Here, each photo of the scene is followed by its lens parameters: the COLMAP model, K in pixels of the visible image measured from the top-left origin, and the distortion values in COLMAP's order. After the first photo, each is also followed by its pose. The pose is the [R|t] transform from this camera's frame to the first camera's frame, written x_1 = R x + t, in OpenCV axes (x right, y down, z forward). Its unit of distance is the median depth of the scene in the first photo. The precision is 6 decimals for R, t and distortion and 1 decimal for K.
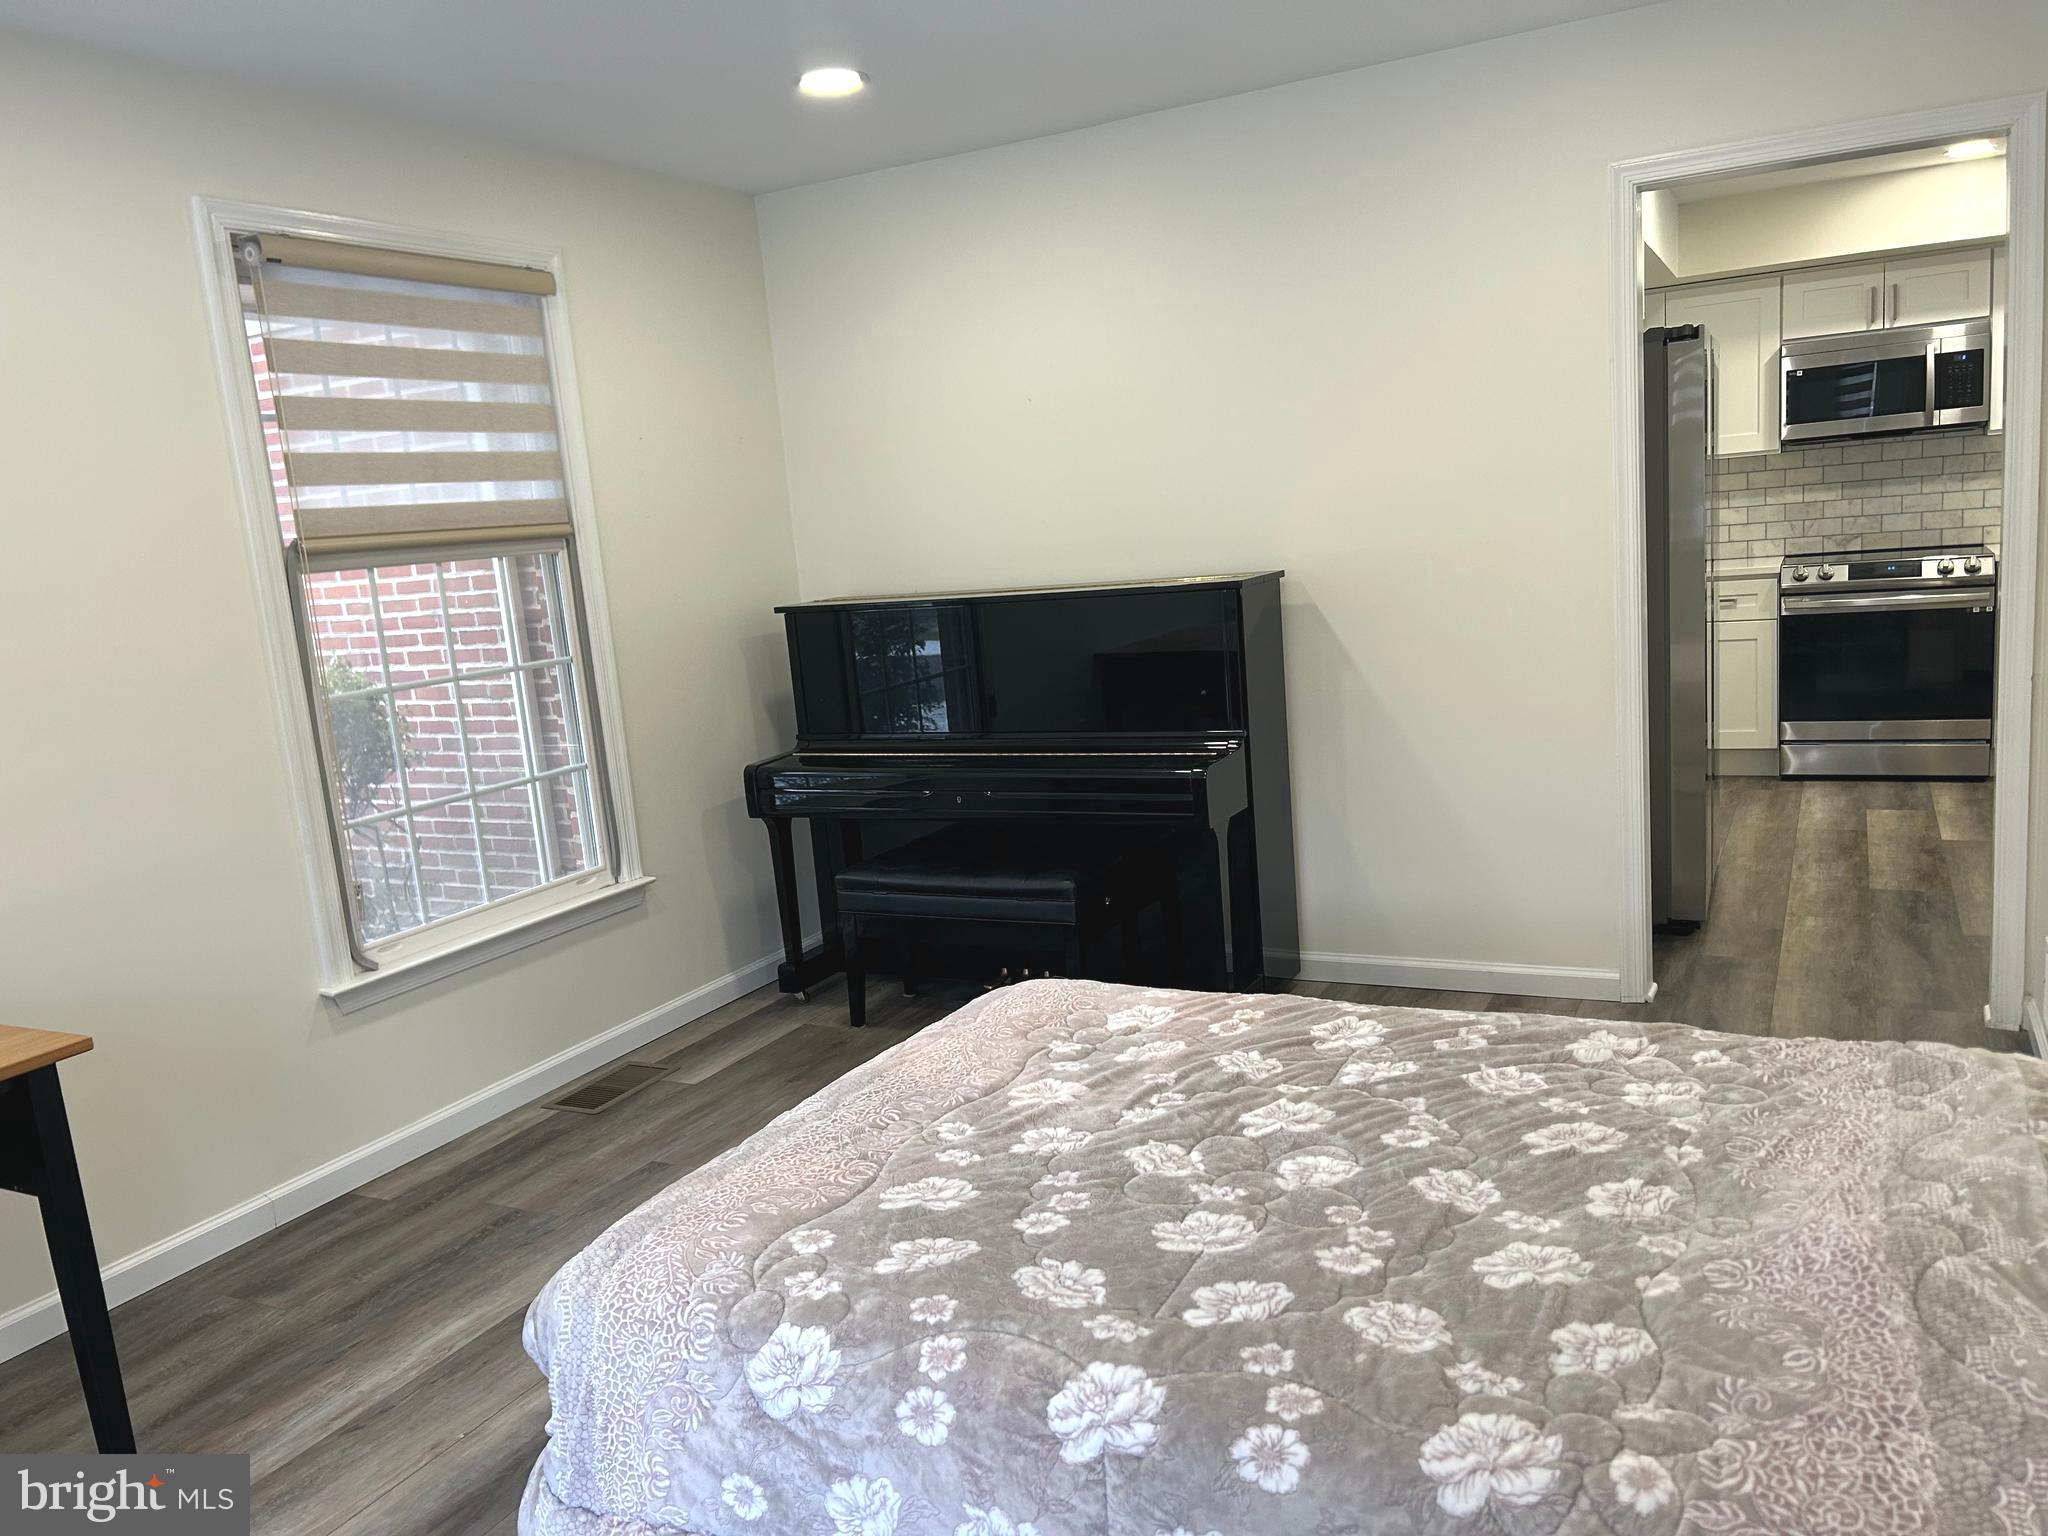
lens RADIAL K [[1547.4, 0, 1030.5], [0, 1547.4, 767.8], [0, 0, 1]] dist [0.031728, -0.022383]
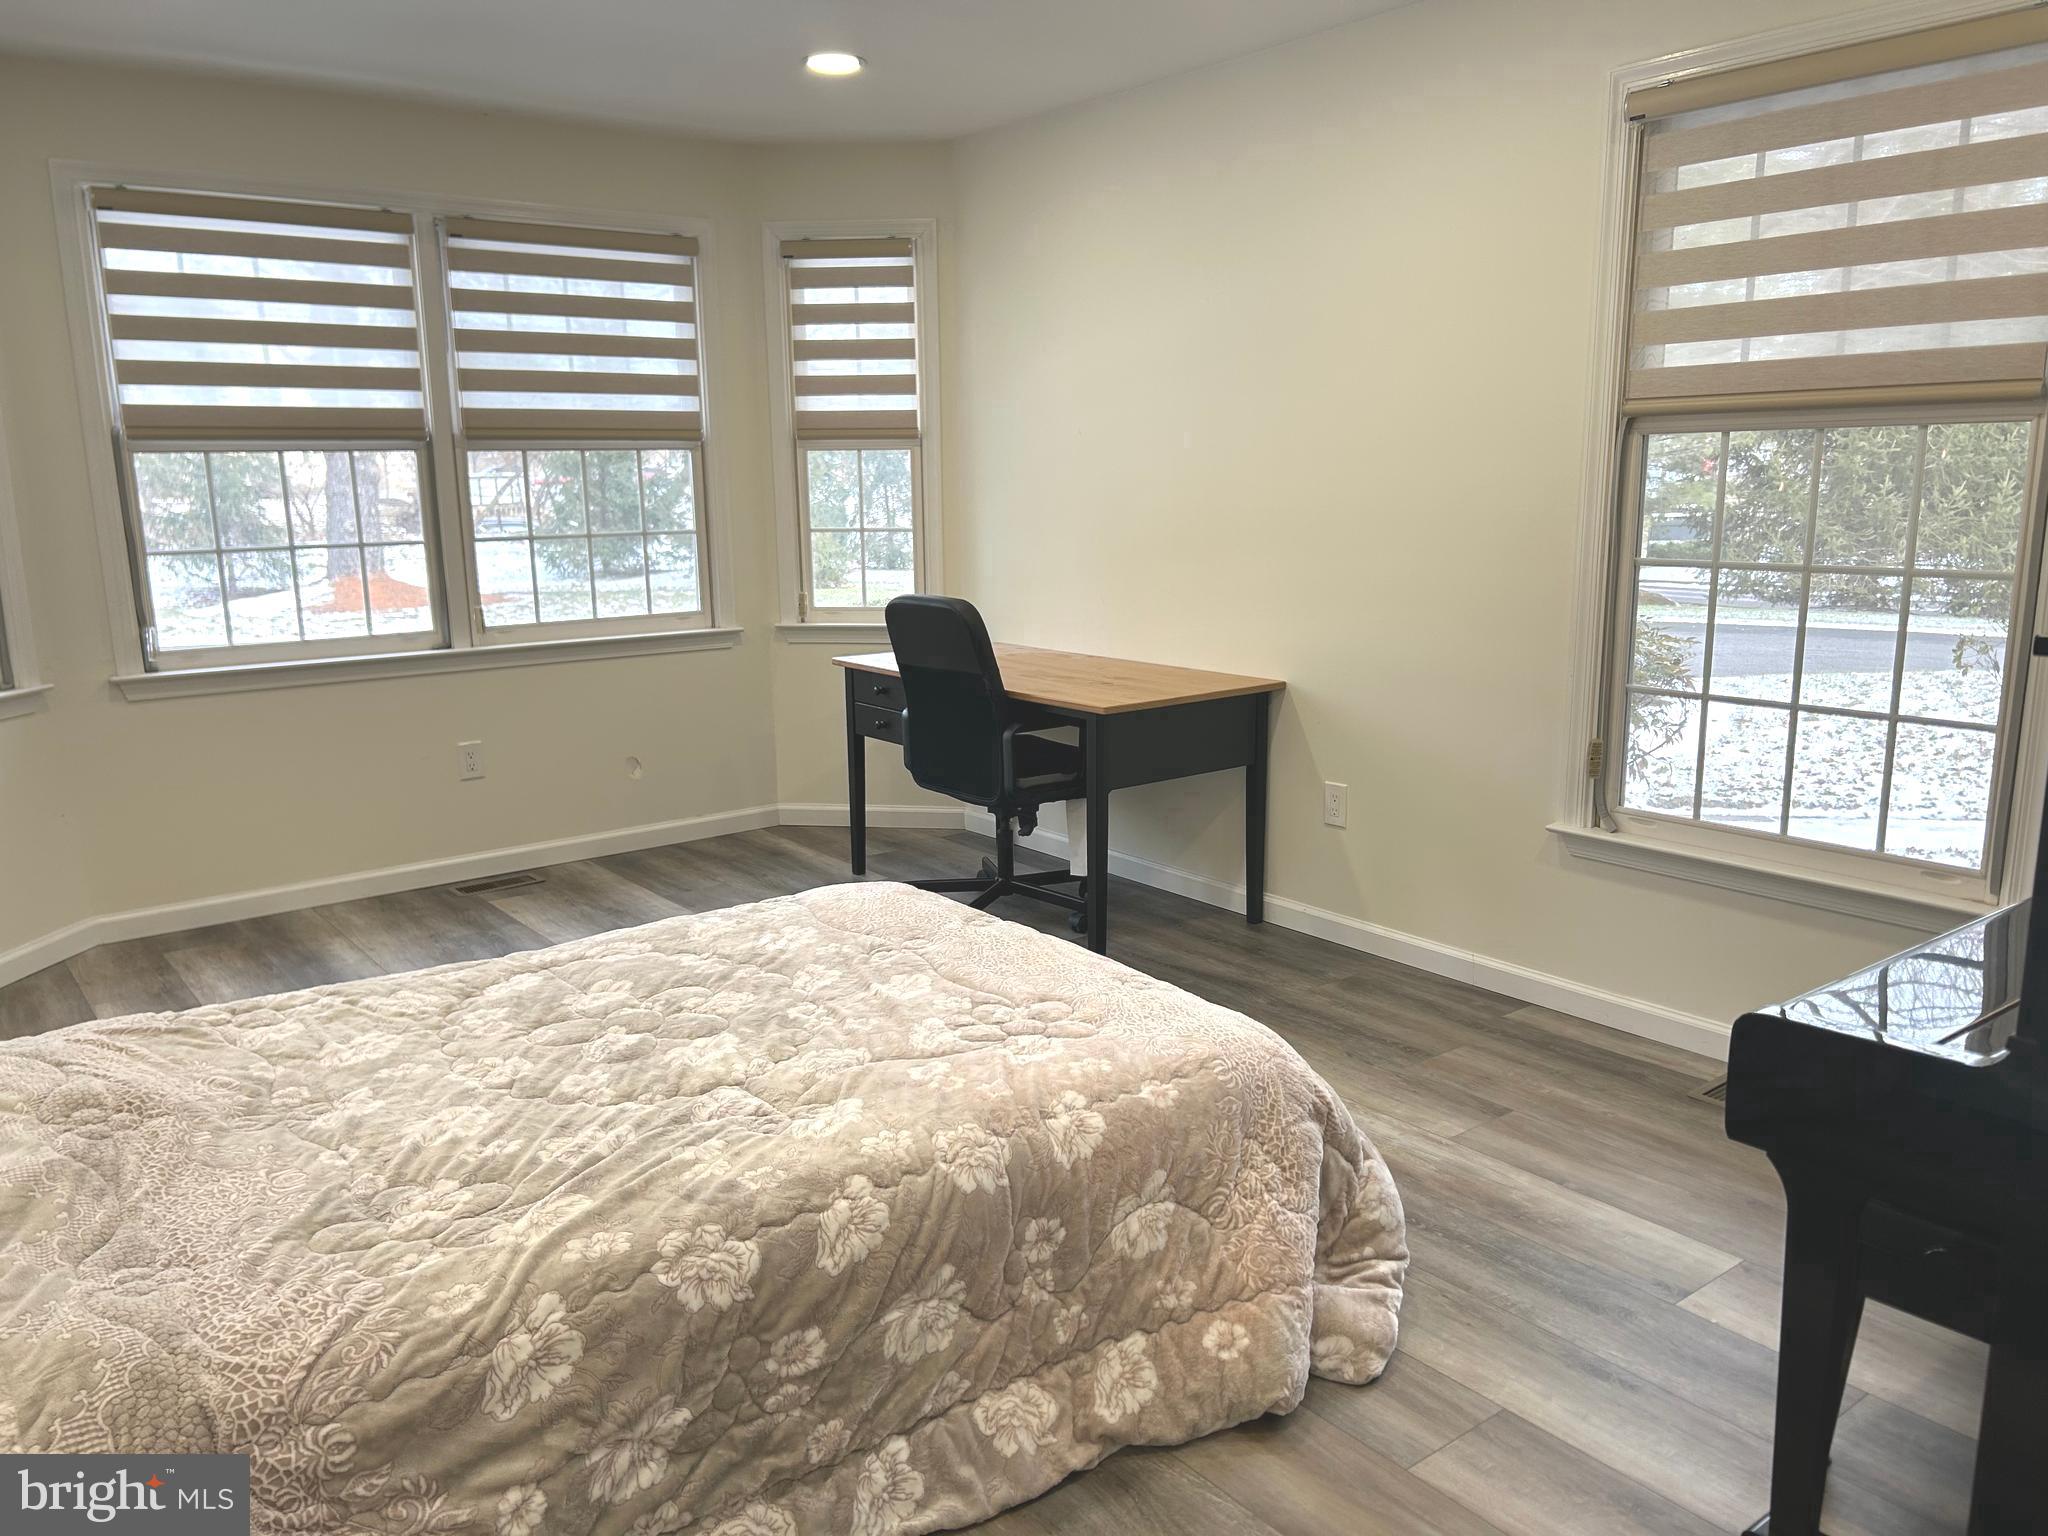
lens RADIAL K [[1547.4, 0, 1024.9], [0, 1547.4, 766.8], [0, 0, 1]] dist [0.031728, -0.022383]
pose [[-0.424079, 0.256429, -0.868563, 0.479754], [-0.097672, 0.940530, 0.325365, -0.158976], [0.900343, 0.222815, -0.373813, 0.804648]]
